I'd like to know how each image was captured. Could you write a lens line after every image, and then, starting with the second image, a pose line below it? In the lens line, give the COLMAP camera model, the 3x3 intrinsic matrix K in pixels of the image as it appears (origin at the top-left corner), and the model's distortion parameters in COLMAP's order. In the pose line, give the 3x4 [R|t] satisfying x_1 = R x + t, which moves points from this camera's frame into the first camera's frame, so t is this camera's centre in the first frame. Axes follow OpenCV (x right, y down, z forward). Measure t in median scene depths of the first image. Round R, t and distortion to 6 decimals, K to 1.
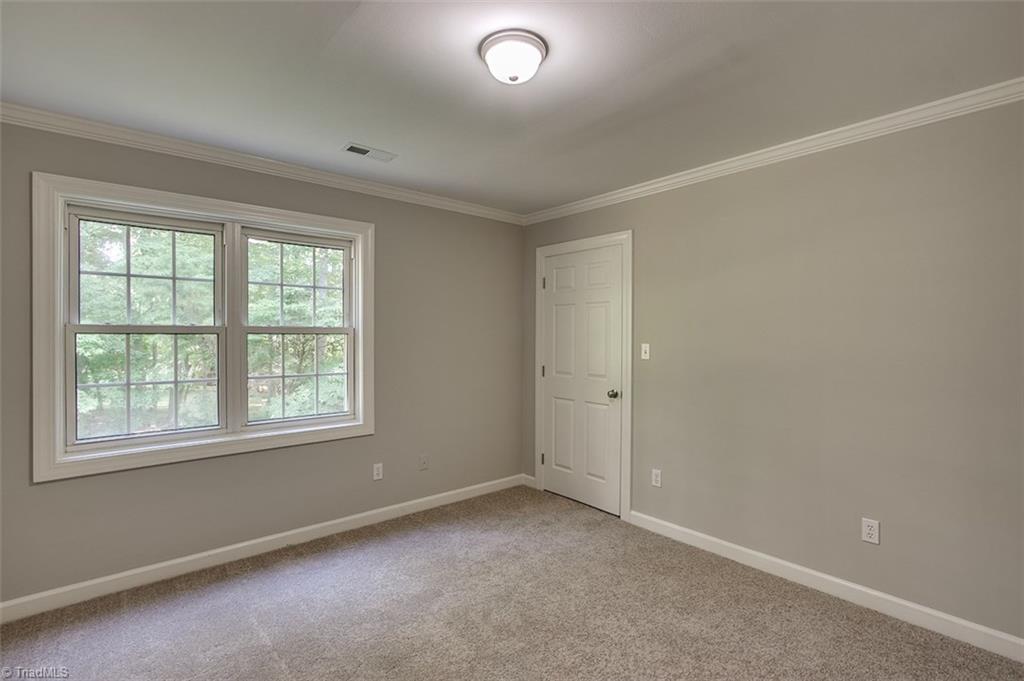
lens RADIAL K [[485.2, 0, 513.8], [0, 485.2, 342.0], [0, 0, 1]] dist [-0.011892, 0.001538]
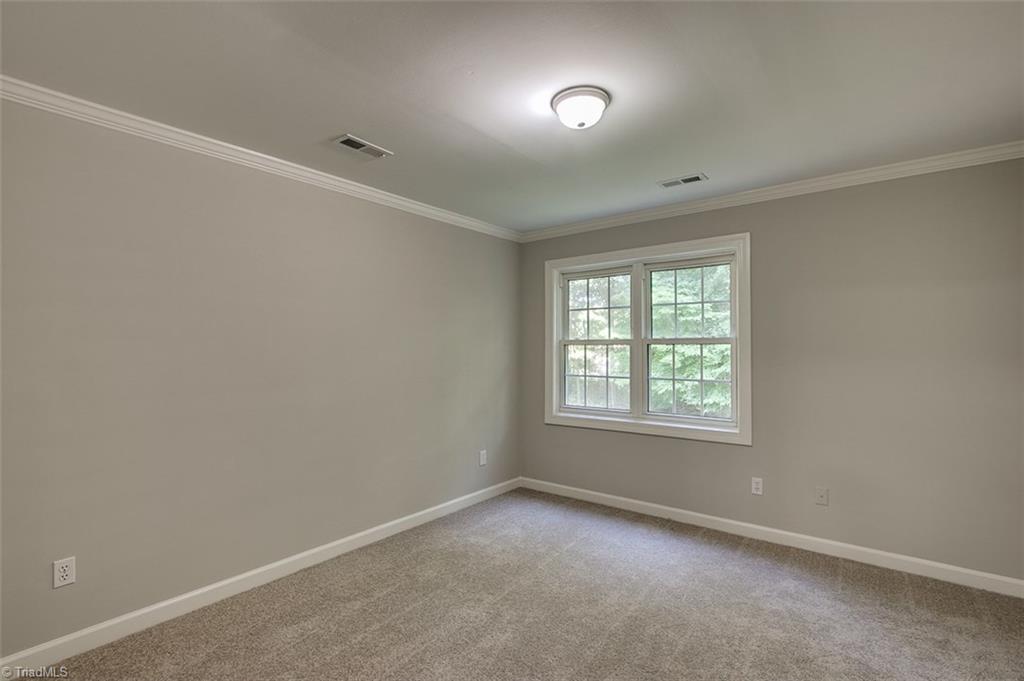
lens RADIAL K [[485.2, 0, 516.9], [0, 485.2, 346.7], [0, 0, 1]] dist [-0.011892, 0.001538]
pose [[0.176606, -0.013022, -0.984195, 0.675265], [-0.016369, 0.999735, -0.016165, 0.016326], [0.984146, 0.018965, 0.176346, 0.410260]]
